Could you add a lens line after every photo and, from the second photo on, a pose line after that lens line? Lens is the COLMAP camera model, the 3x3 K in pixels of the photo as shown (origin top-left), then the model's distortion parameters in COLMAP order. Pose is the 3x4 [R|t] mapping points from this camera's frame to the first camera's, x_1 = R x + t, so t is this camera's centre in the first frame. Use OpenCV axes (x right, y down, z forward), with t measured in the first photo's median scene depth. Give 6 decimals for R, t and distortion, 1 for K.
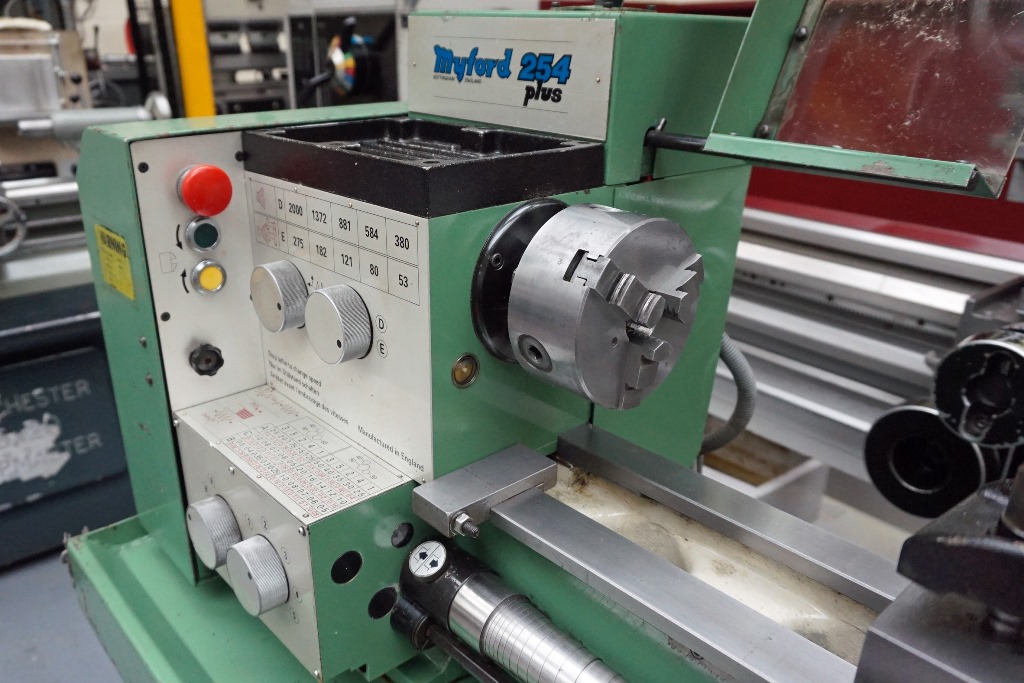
lens RADIAL K [[797.2, 0, 478.5], [0, 797.2, 367.8], [0, 0, 1]] dist [-0.025353, 0.000622]
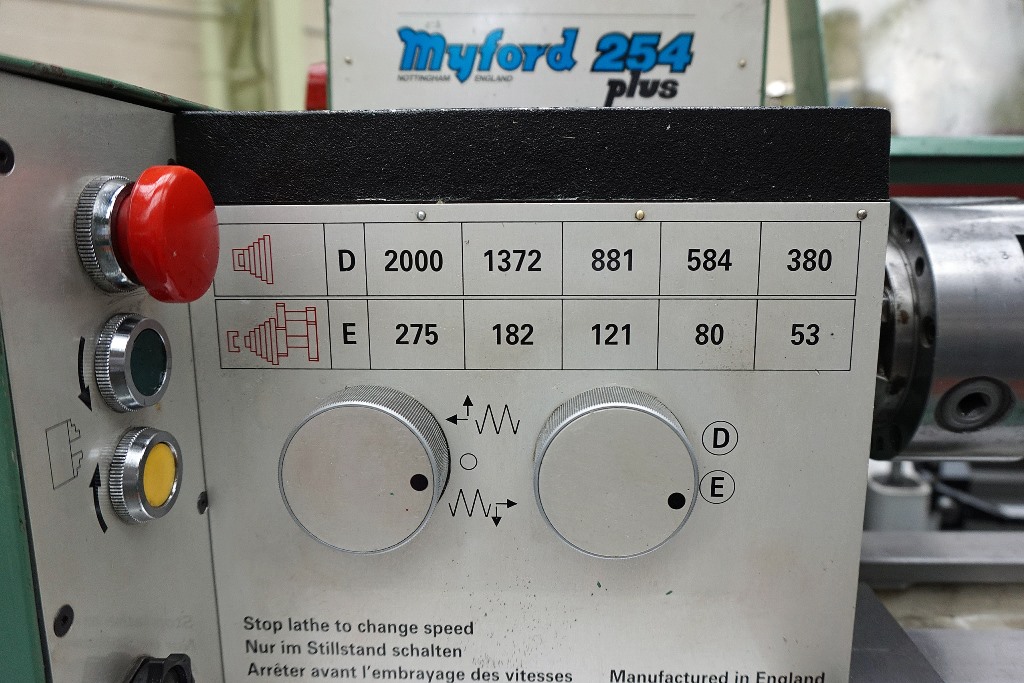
lens RADIAL K [[731.9, 0, 534.6], [0, 731.9, 354.5], [0, 0, 1]] dist [-0.010637, -0.001406]
pose [[0.687188, -0.148958, 0.711044, -0.482109], [0.290748, 0.953341, -0.081276, -0.093147], [-0.665761, 0.262586, 0.698434, 0.667927]]
